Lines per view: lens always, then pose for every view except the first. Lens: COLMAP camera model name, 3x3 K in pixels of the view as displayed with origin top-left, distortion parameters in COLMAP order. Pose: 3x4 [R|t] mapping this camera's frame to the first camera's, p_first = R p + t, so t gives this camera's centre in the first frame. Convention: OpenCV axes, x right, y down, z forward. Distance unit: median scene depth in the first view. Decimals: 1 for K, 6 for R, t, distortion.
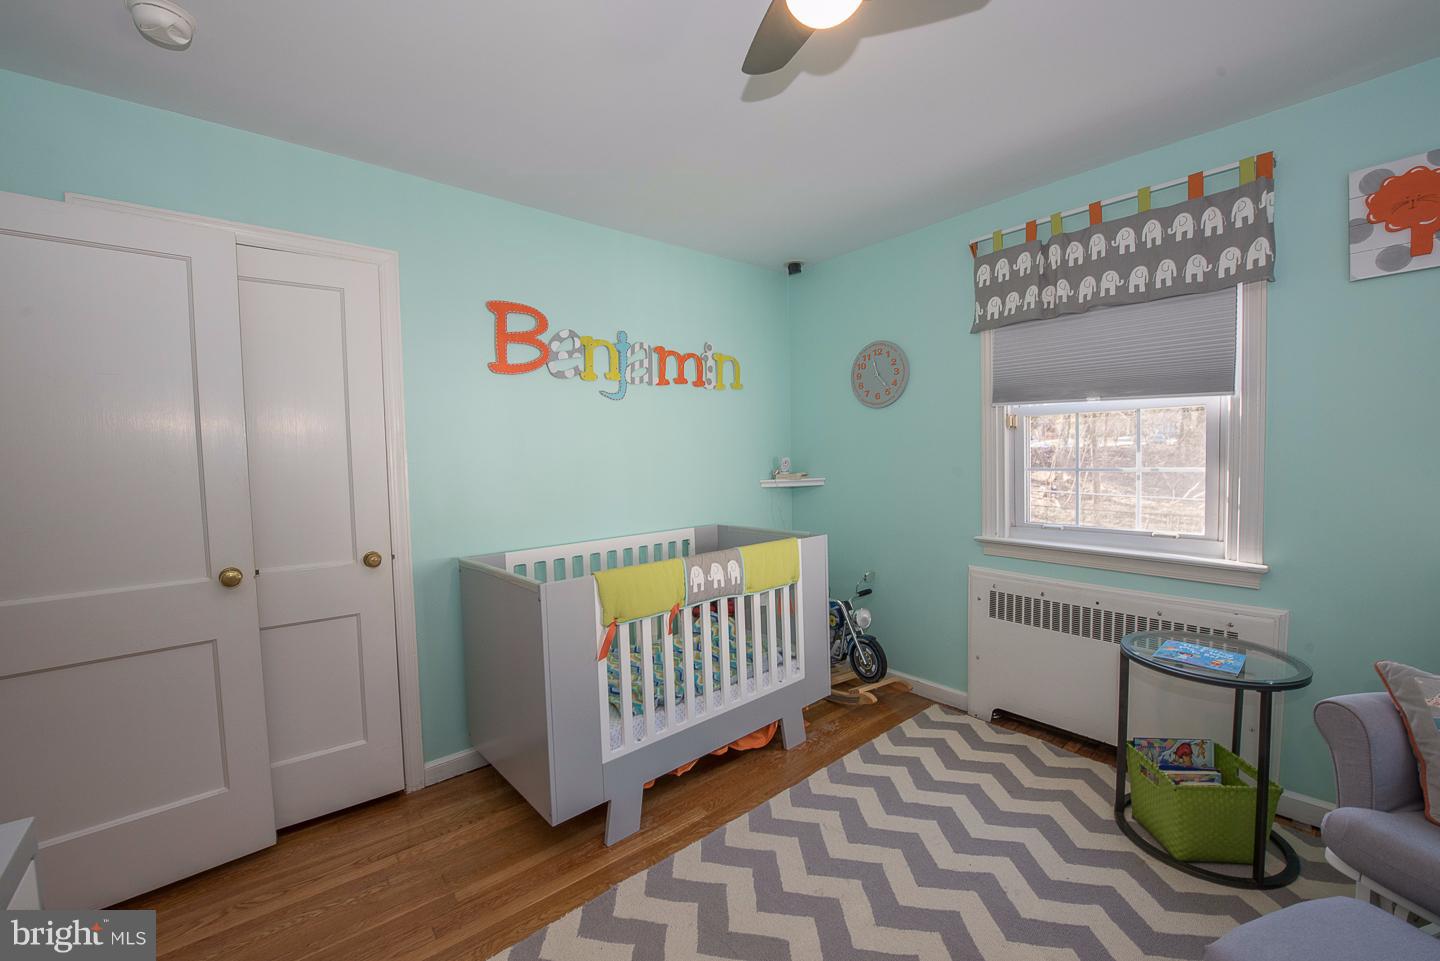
lens RADIAL K [[571.8, 0, 731.8], [0, 571.8, 487.6], [0, 0, 1]] dist [-0.018448, -0.001572]
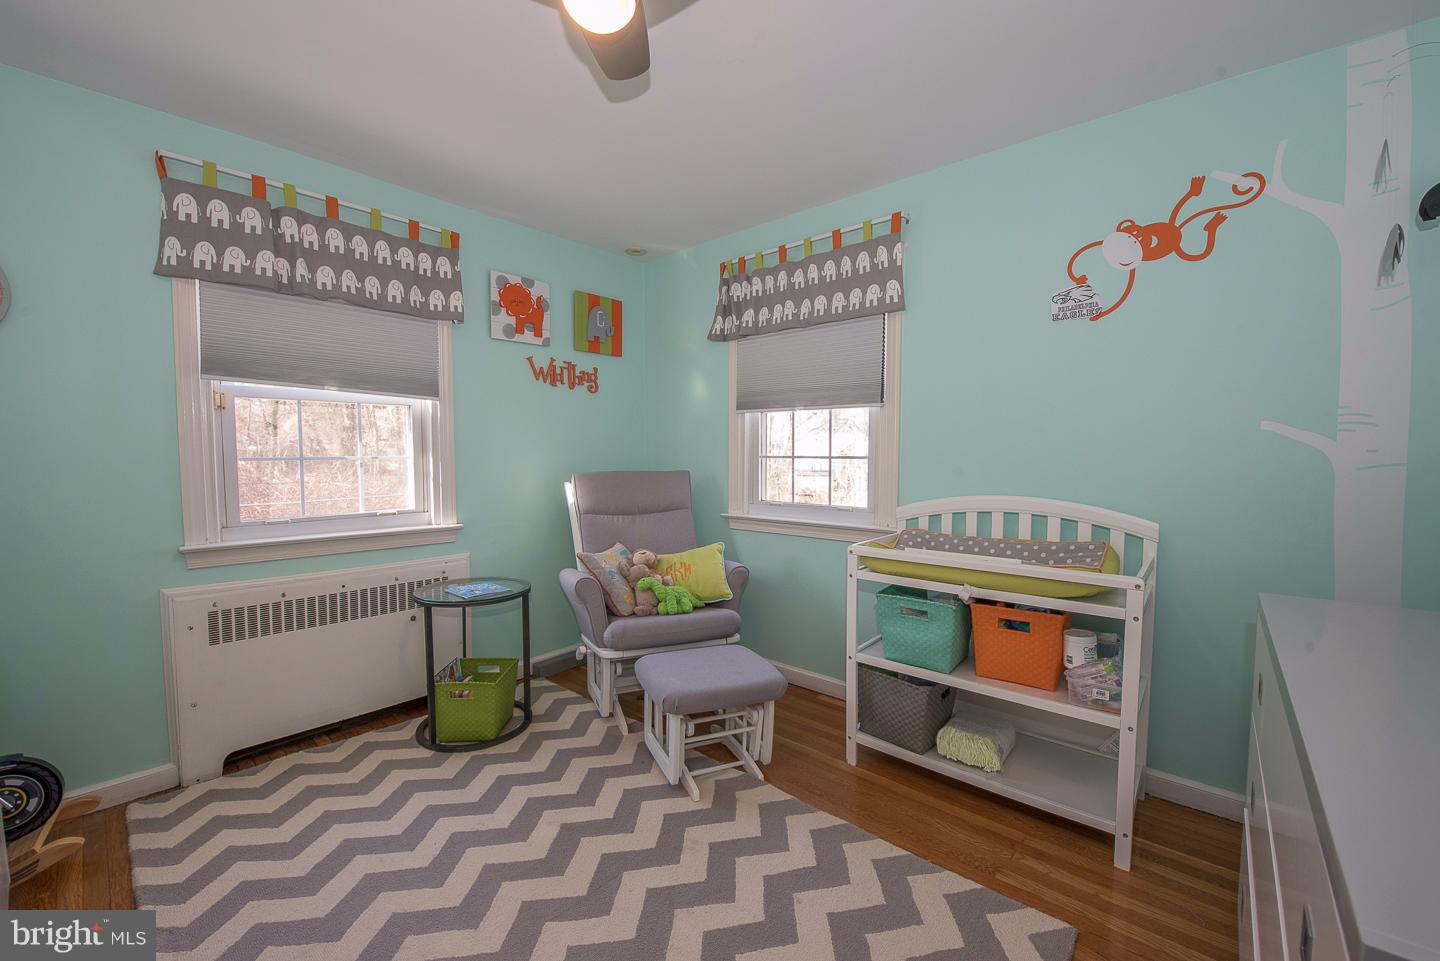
lens RADIAL K [[571.8, 0, 730.9], [0, 571.8, 478.9], [0, 0, 1]] dist [-0.018448, -0.001572]
pose [[-0.152442, -0.038634, 0.987557, -0.494860], [0.045087, 0.997923, 0.046000, -0.008194], [-0.987283, 0.051539, -0.150384, 0.462935]]
